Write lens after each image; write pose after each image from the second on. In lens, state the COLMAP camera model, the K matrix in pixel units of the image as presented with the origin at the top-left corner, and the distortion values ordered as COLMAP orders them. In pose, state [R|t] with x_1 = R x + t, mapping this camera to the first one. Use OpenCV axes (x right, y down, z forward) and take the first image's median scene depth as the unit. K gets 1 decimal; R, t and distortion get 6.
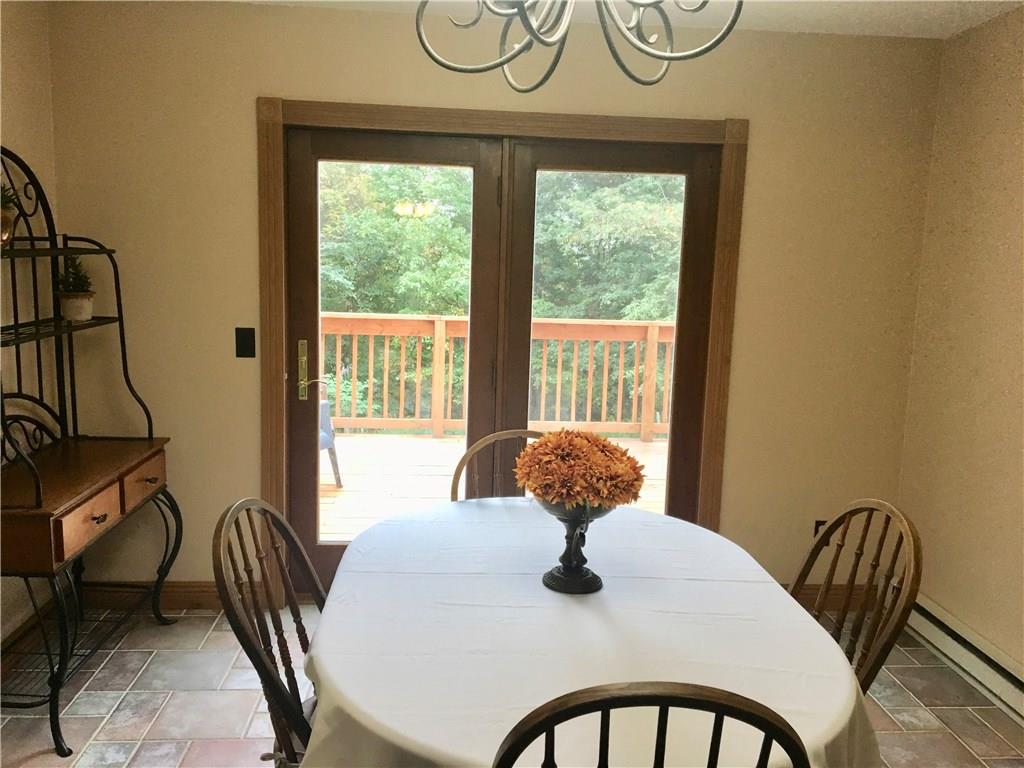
lens RADIAL K [[868.8, 0, 516.0], [0, 868.8, 376.8], [0, 0, 1]] dist [0.012420, 0.005244]
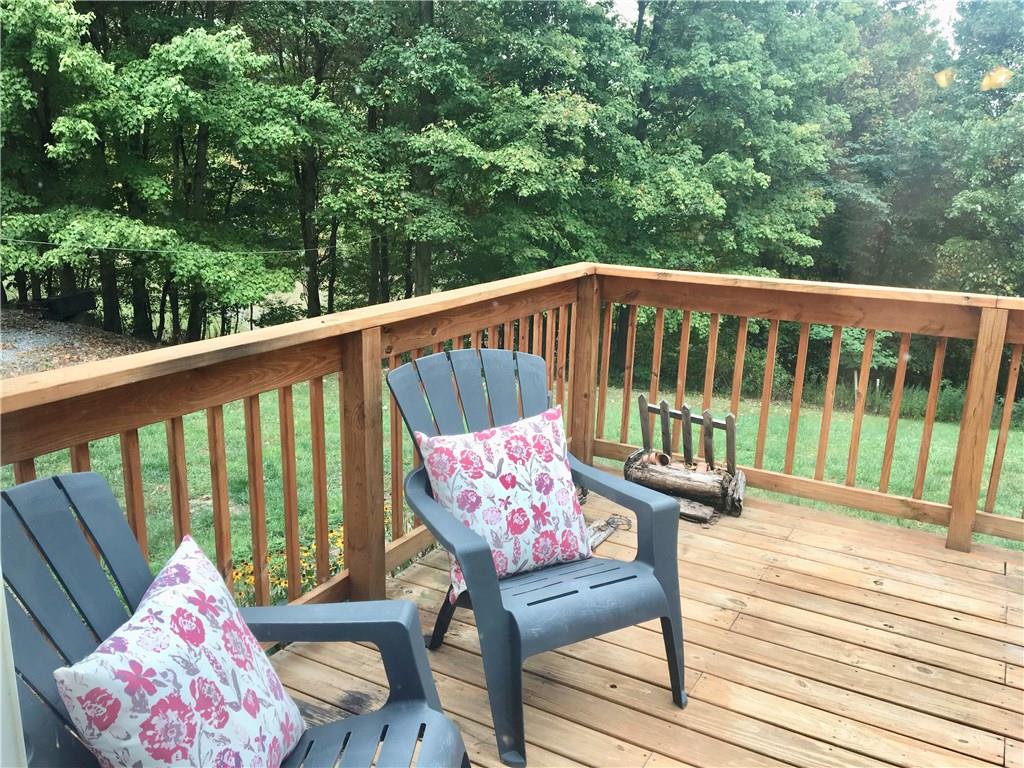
lens RADIAL K [[868.8, 0, 513.1], [0, 868.8, 389.7], [0, 0, 1]] dist [0.012420, 0.005244]
pose [[0.827599, 0.123130, -0.547649, -0.009083], [-0.064762, 0.990074, 0.124735, -0.013951], [0.557572, -0.067763, 0.827358, 0.106136]]
